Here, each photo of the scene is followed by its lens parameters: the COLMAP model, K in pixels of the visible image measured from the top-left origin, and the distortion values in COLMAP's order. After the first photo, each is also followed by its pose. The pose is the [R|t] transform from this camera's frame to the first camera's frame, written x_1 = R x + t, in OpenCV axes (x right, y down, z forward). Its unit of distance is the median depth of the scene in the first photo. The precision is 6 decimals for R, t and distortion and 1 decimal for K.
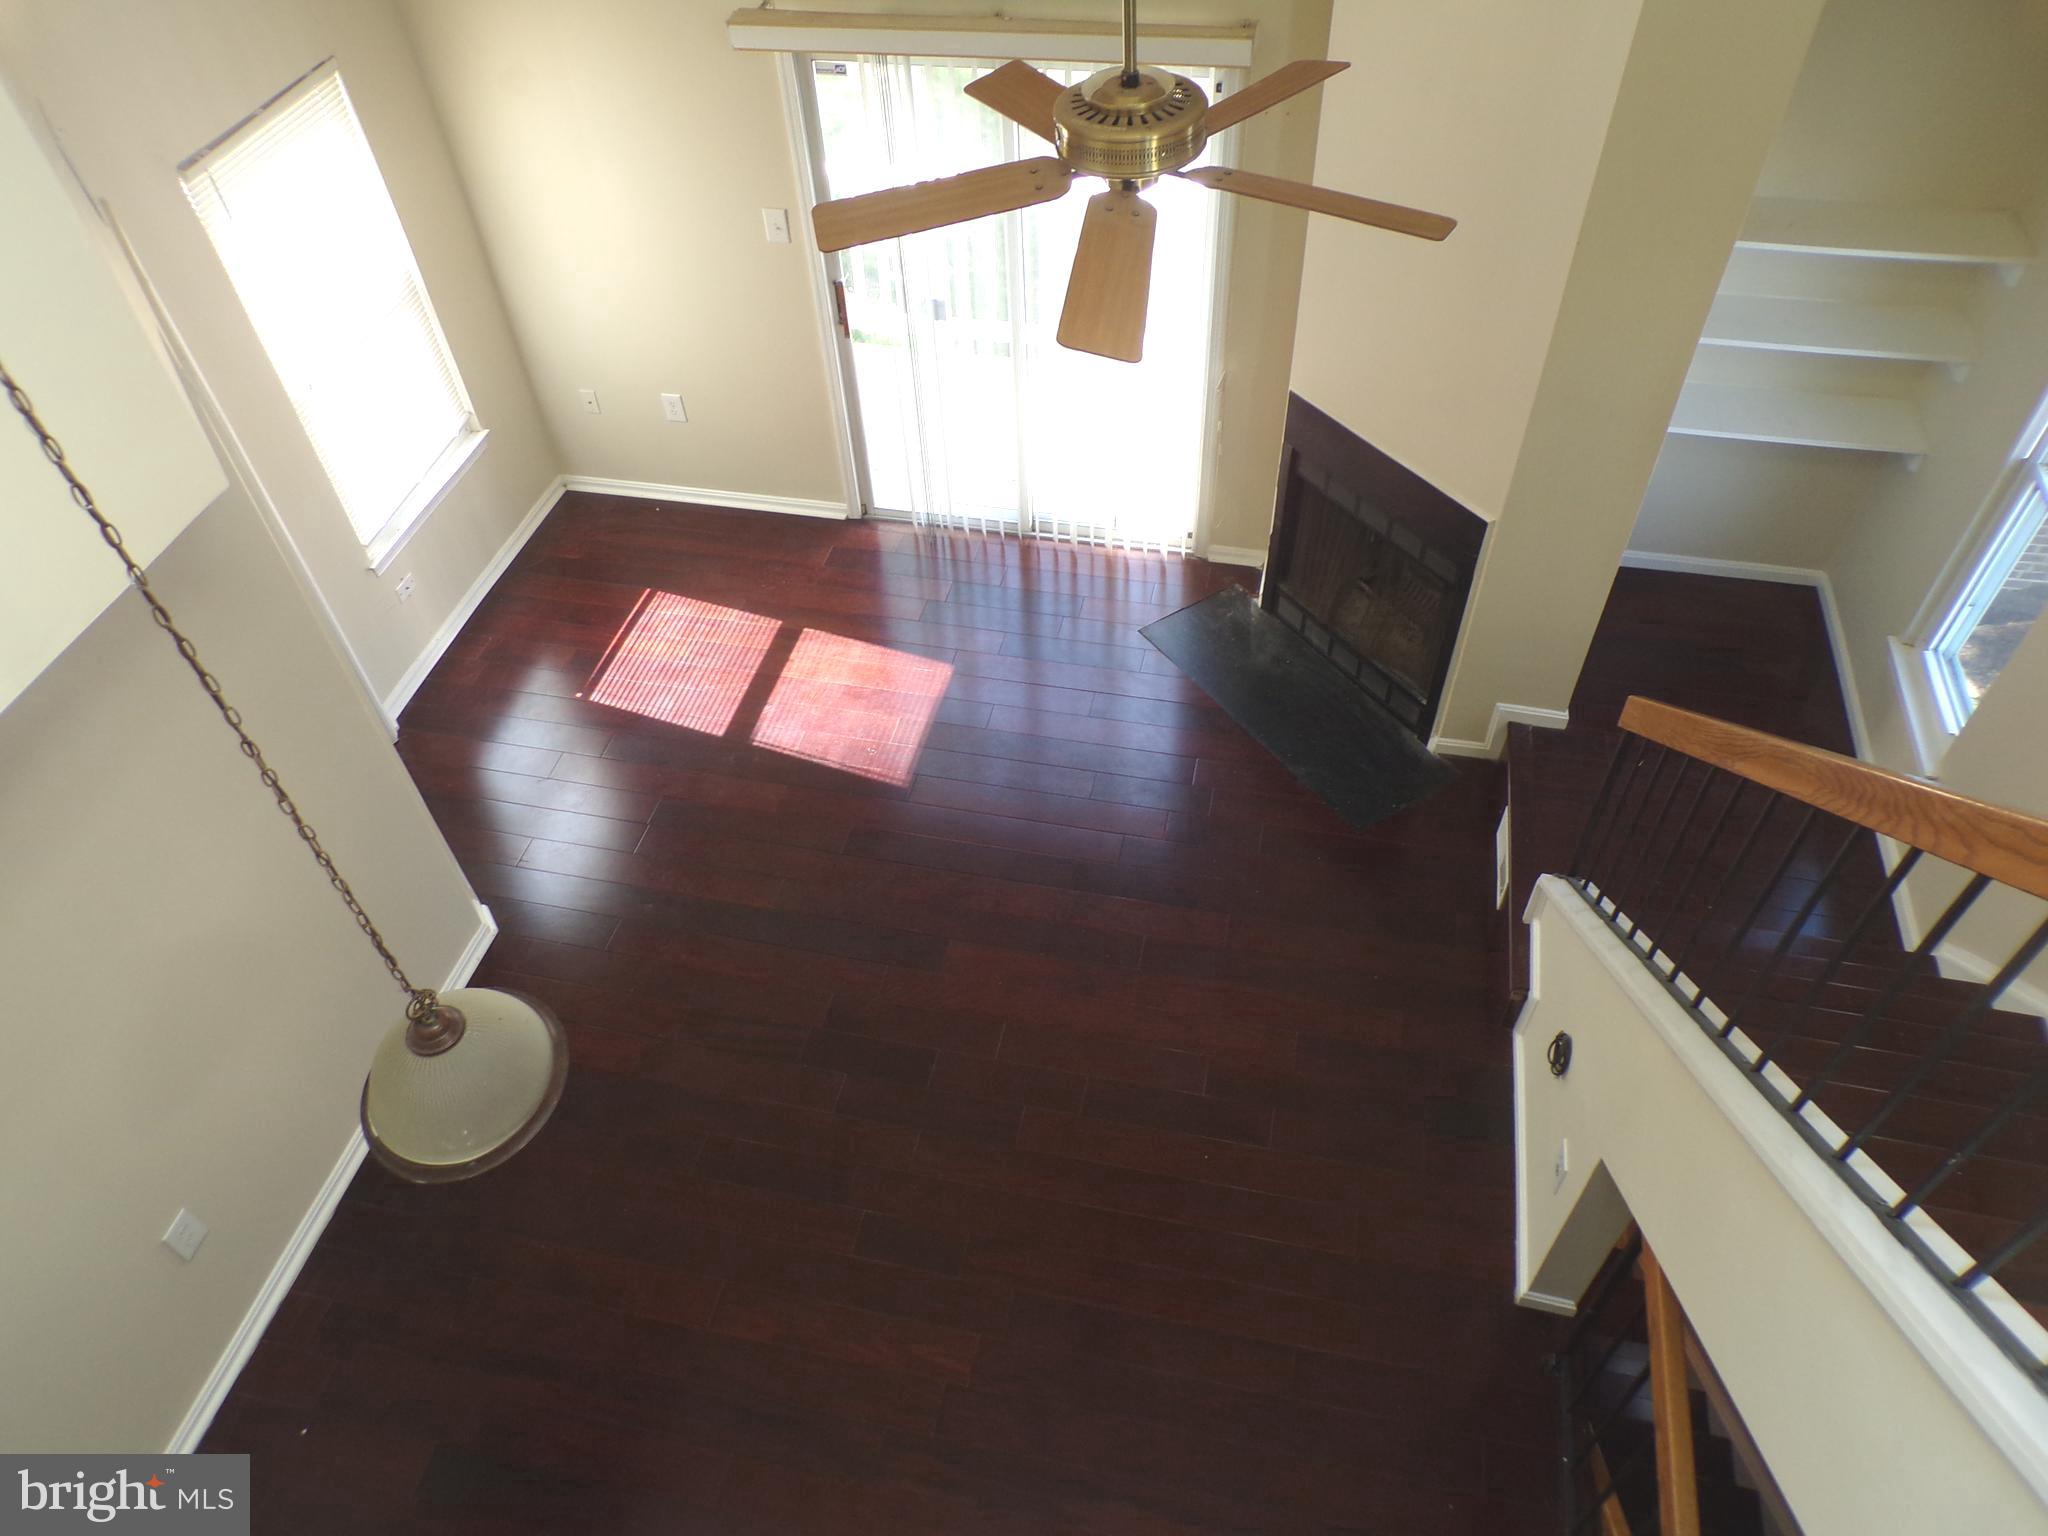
lens RADIAL K [[1406.2, 0, 1030.3], [0, 1406.2, 777.6], [0, 0, 1]] dist [0.006842, 0.028110]
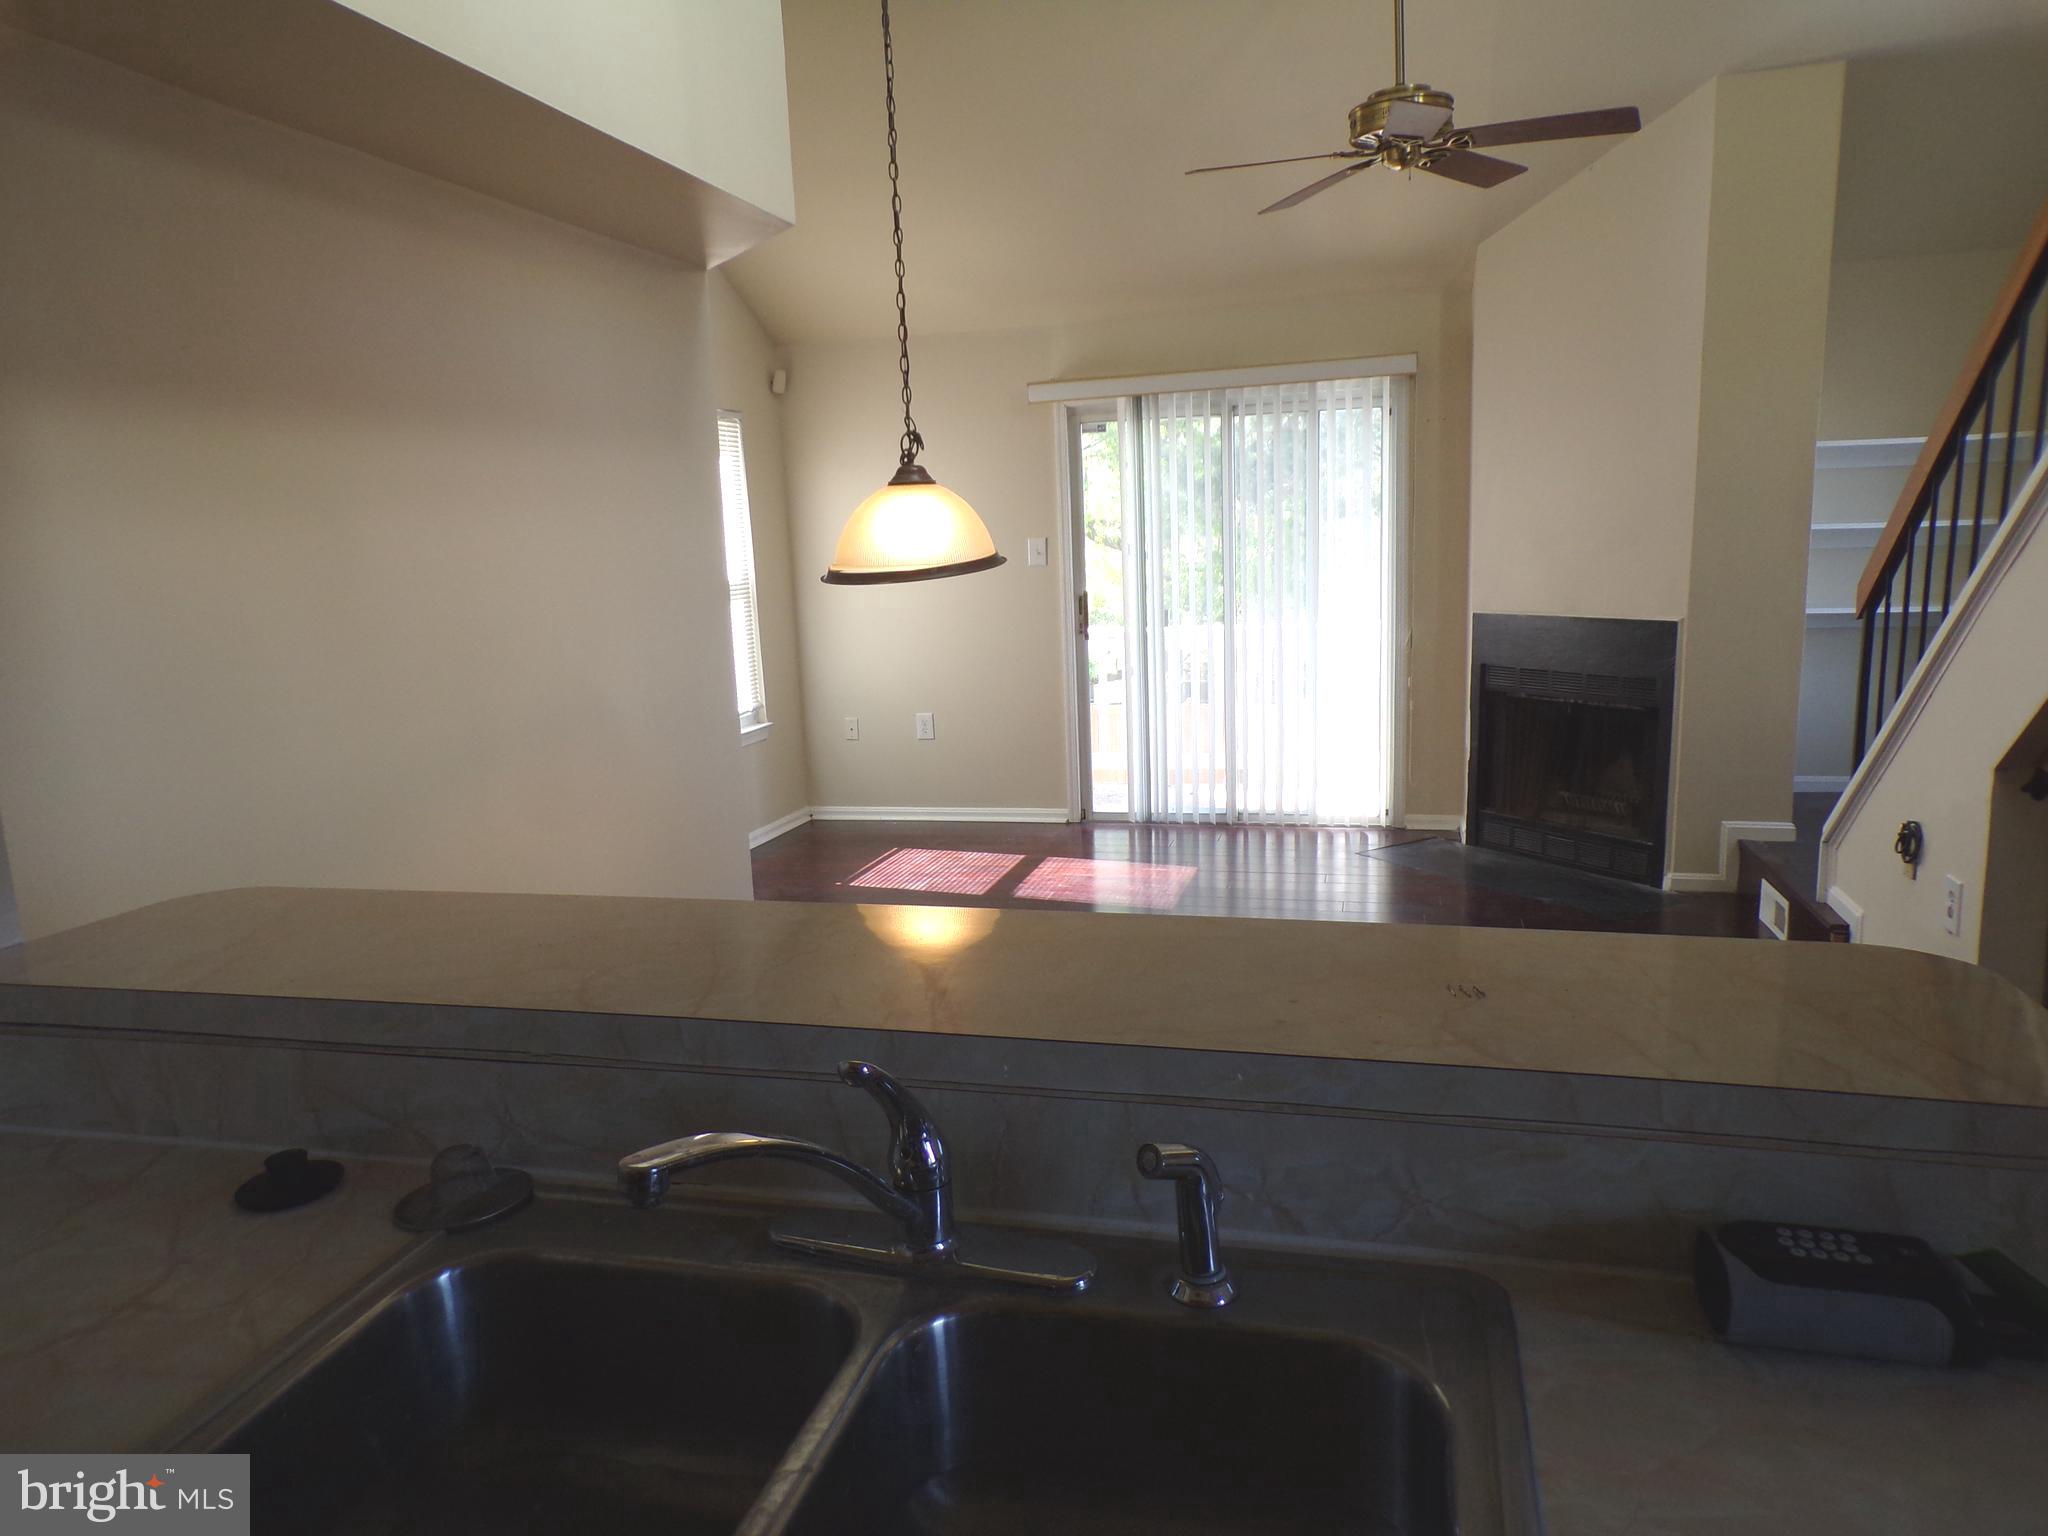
lens RADIAL K [[1405.5, 0, 1024.5], [0, 1405.5, 779.1], [0, 0, 1]] dist [0.002543, -0.000695]
pose [[0.999413, 0.001427, -0.034220, -0.148120], [-0.021881, 0.795264, -0.605868, 0.539664], [0.026349, 0.606261, 0.794829, 0.116410]]
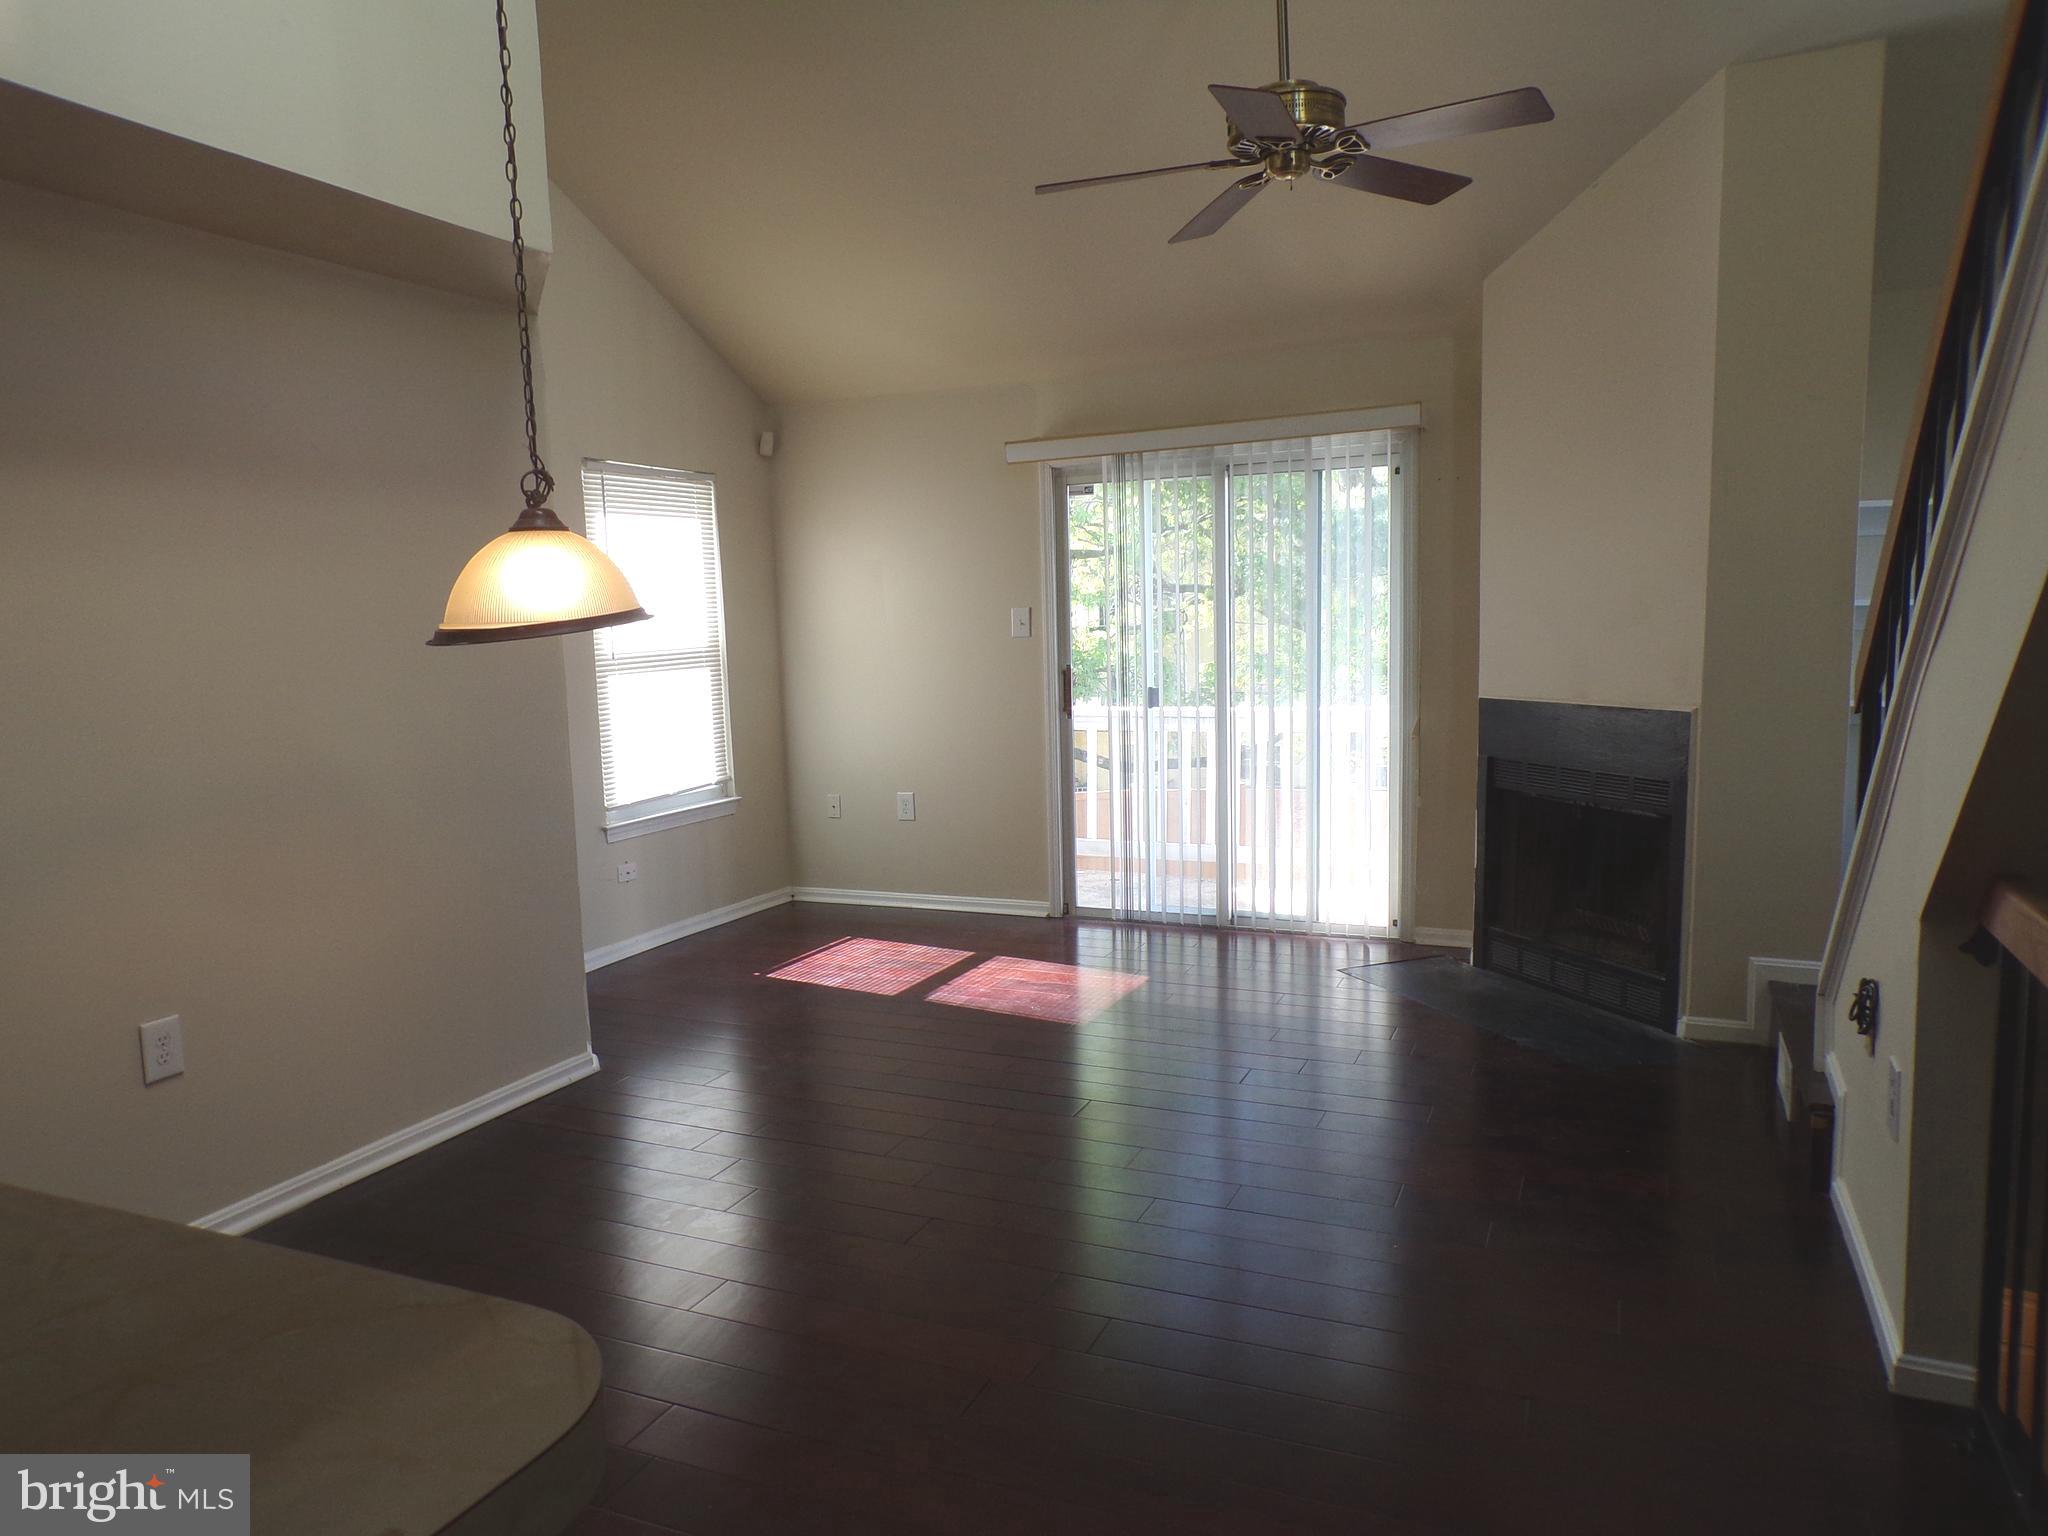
lens RADIAL K [[1406.2, 0, 1030.3], [0, 1406.2, 777.6], [0, 0, 1]] dist [0.006842, 0.028110]
pose [[0.981071, 0.030003, -0.191310, 0.055903], [-0.147146, 0.757735, -0.635756, 0.451900], [0.125888, 0.651873, 0.747806, 0.207383]]
